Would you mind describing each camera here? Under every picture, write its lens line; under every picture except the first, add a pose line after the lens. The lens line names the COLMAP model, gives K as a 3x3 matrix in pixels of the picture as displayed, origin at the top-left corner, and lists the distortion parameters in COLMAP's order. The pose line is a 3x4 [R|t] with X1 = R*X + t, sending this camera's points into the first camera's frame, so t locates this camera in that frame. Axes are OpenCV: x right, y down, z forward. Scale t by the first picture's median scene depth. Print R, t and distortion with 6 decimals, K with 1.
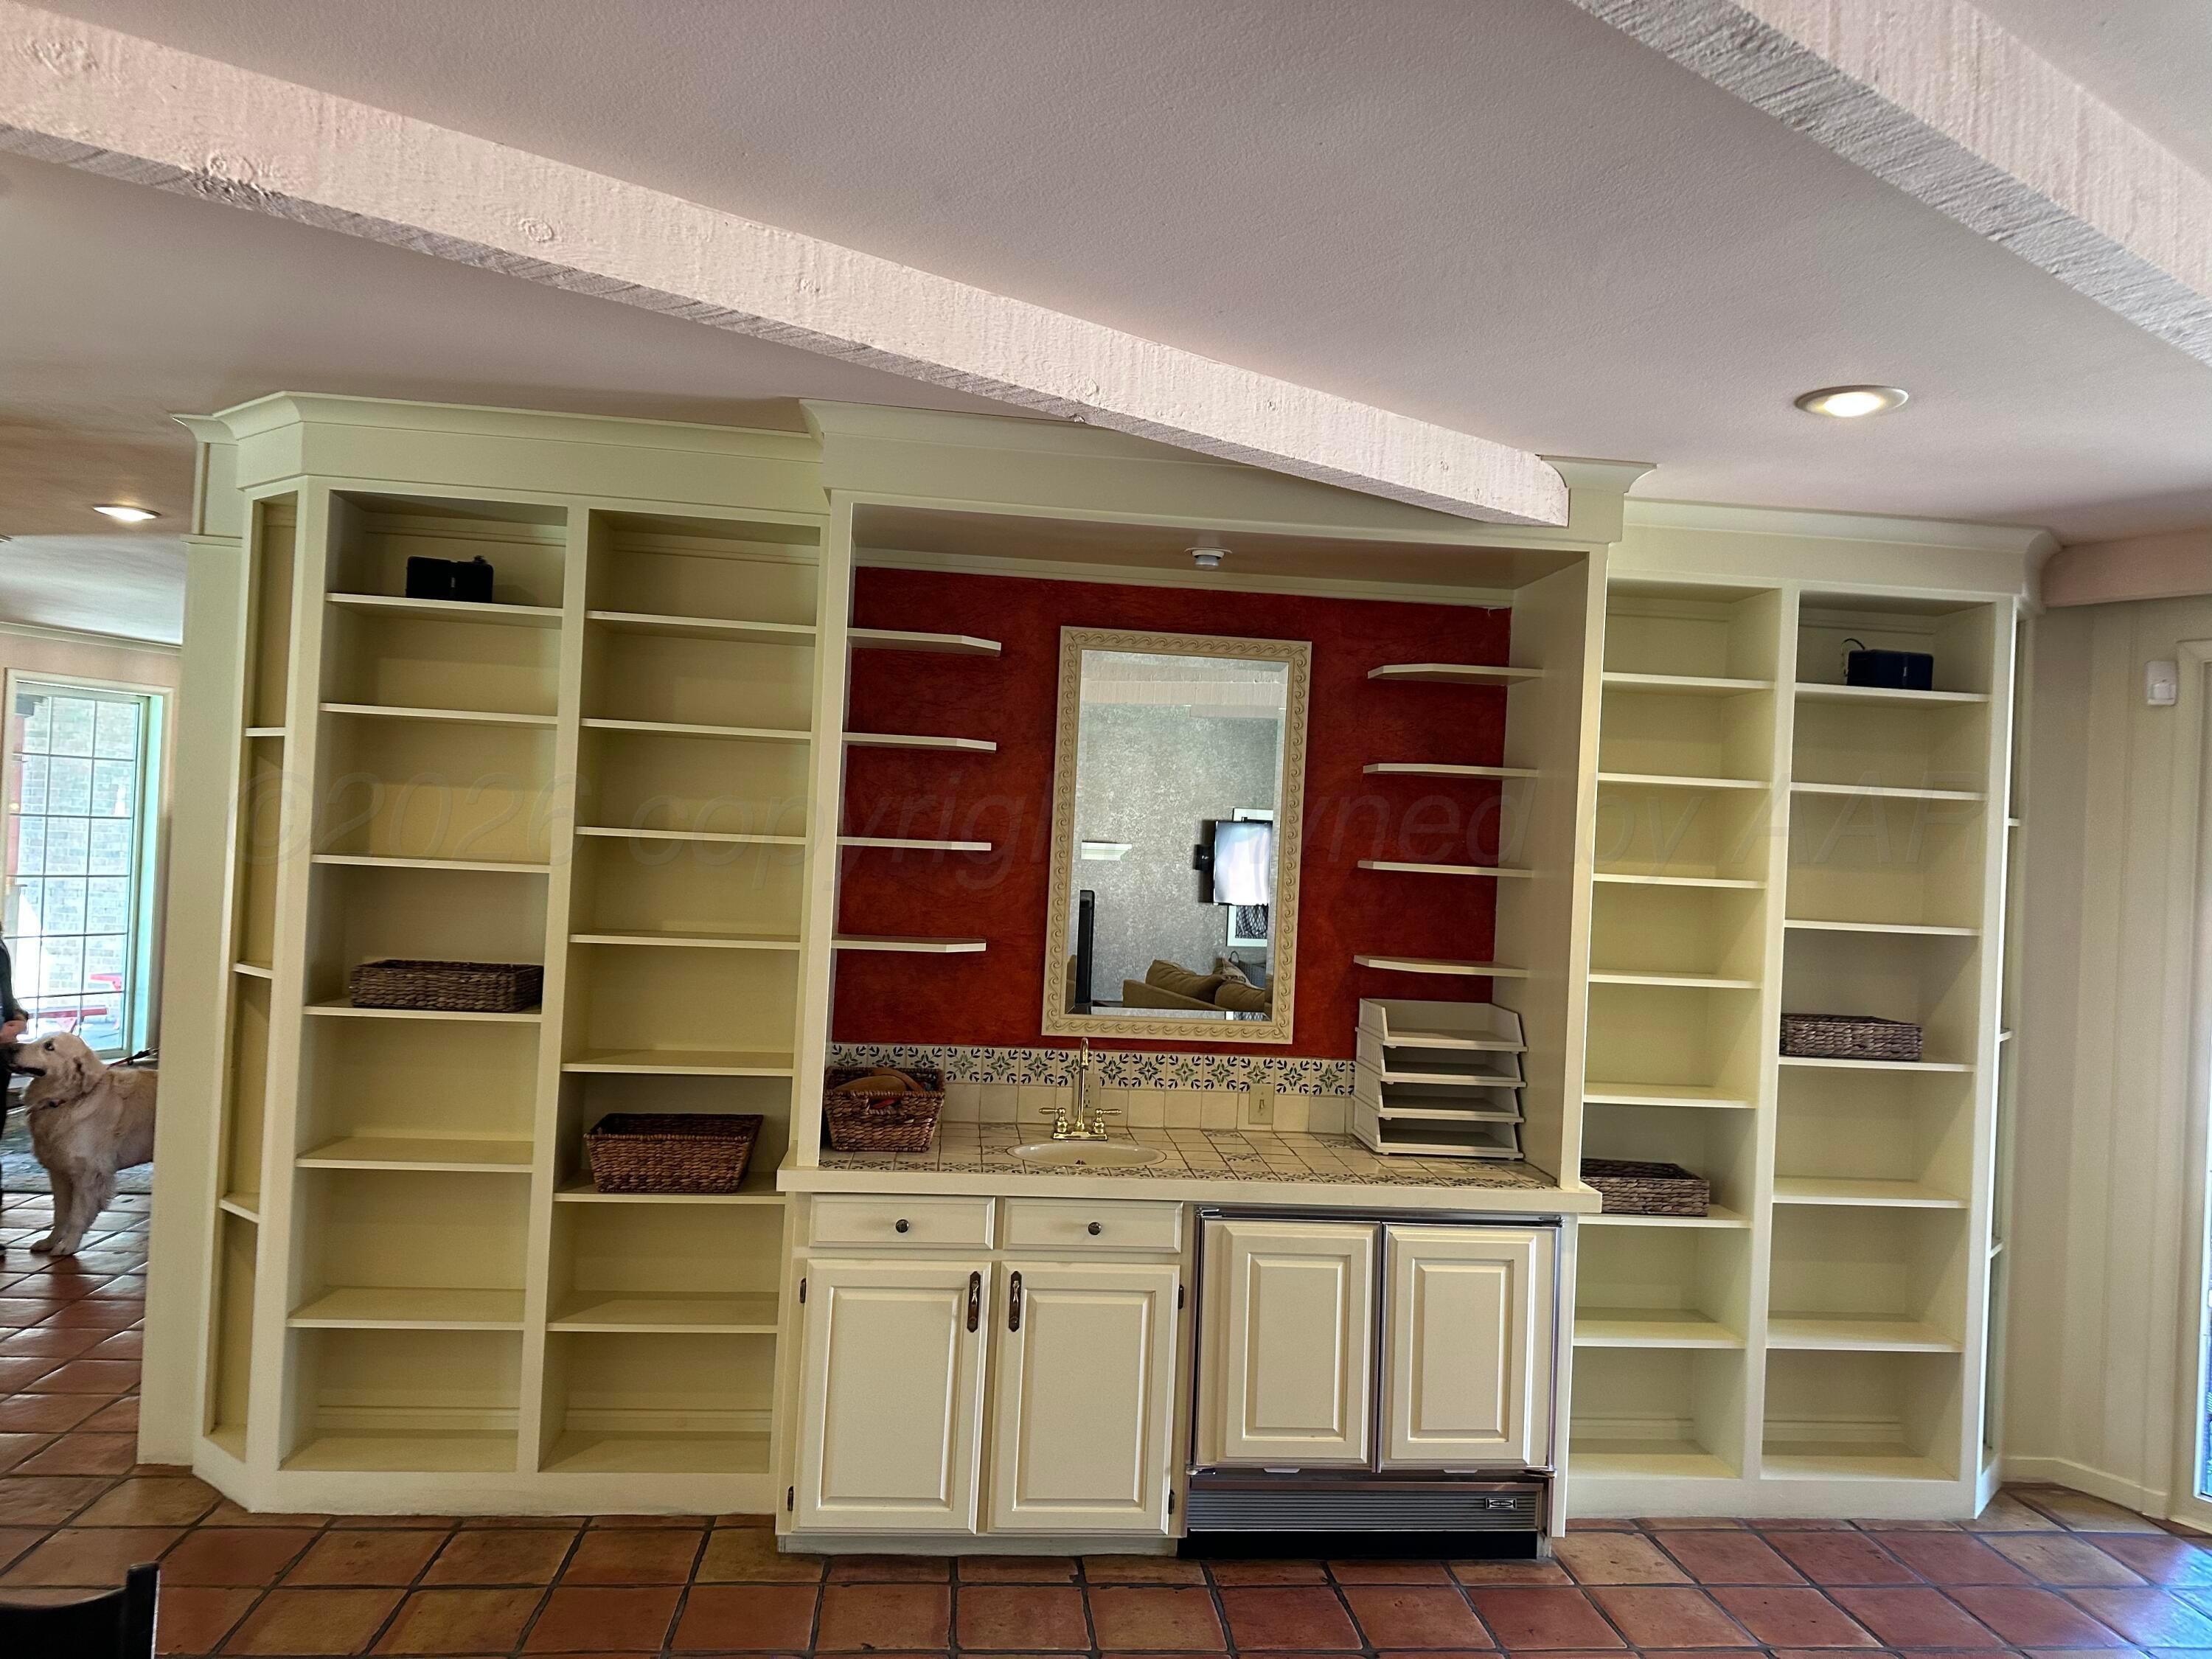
lens RADIAL K [[1545.9, 0, 1110.8], [0, 1545.9, 836.3], [0, 0, 1]] dist [0.154813, -0.208824]
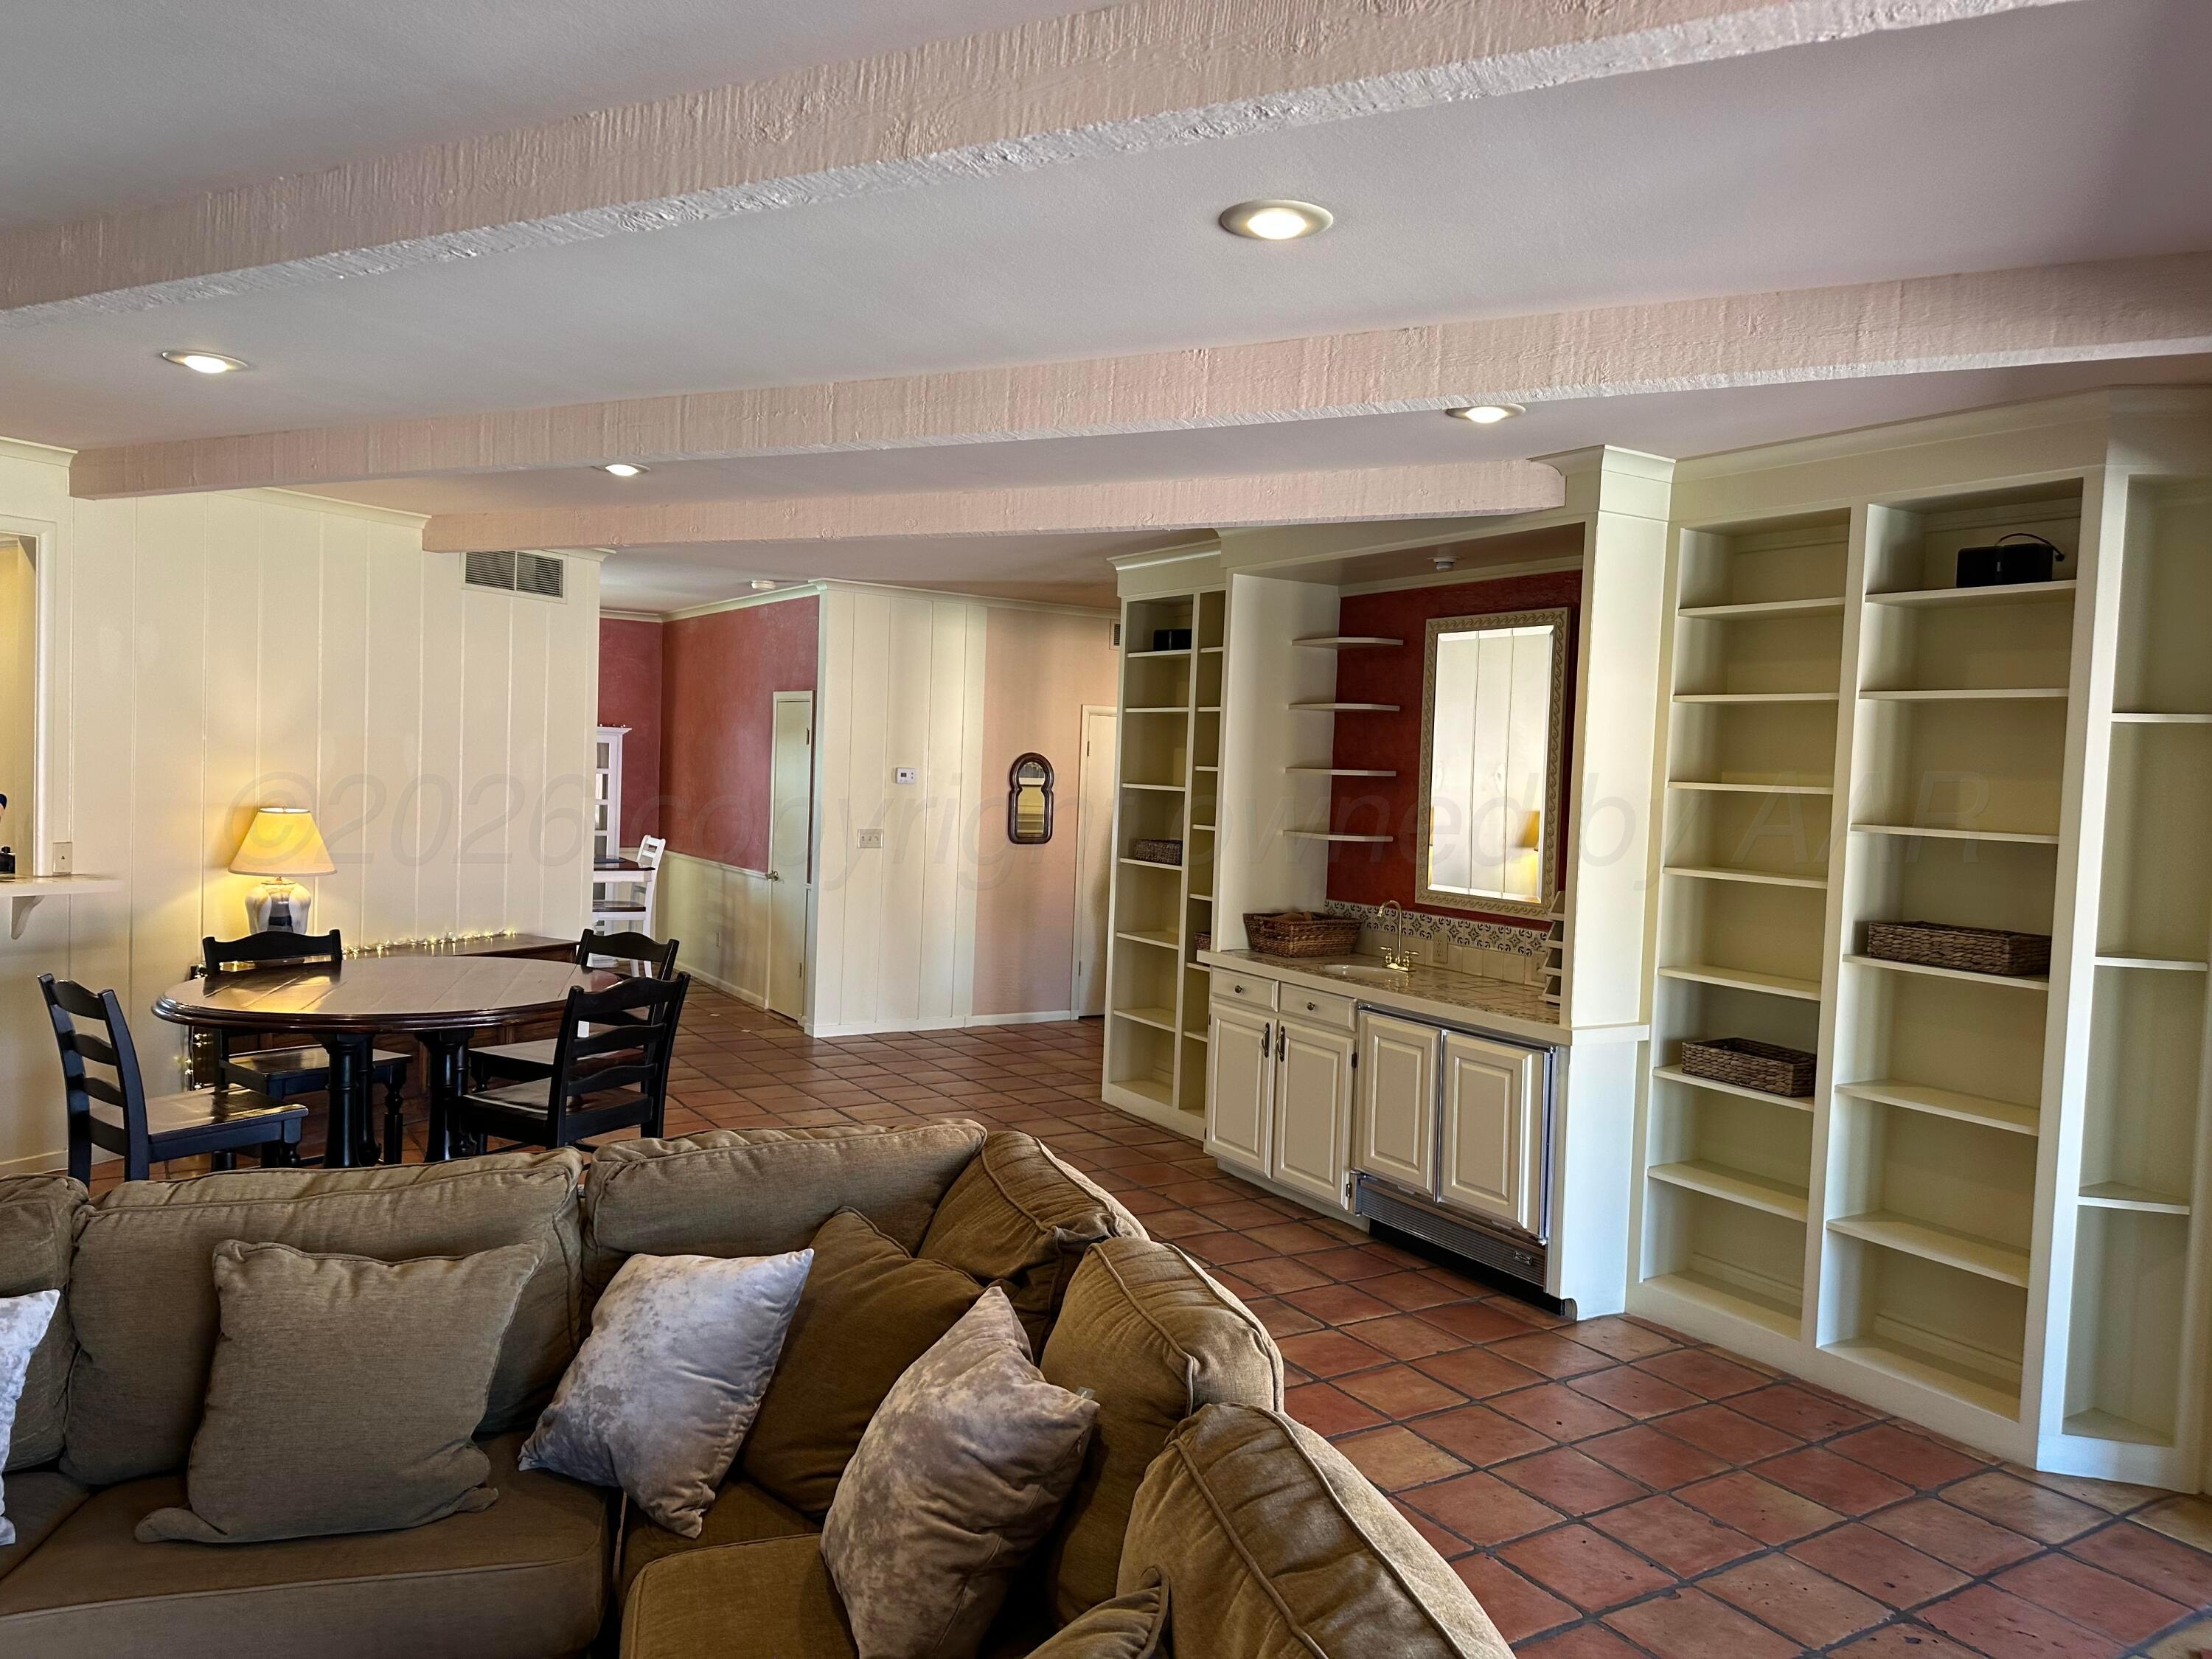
lens RADIAL K [[1545.9, 0, 1110.8], [0, 1545.9, 836.3], [0, 0, 1]] dist [0.154813, -0.208824]
pose [[0.444795, 0.012950, -0.895539, 1.235378], [-0.016878, 0.999839, 0.006075, 0.067590], [0.895474, 0.012413, 0.444942, 0.103464]]
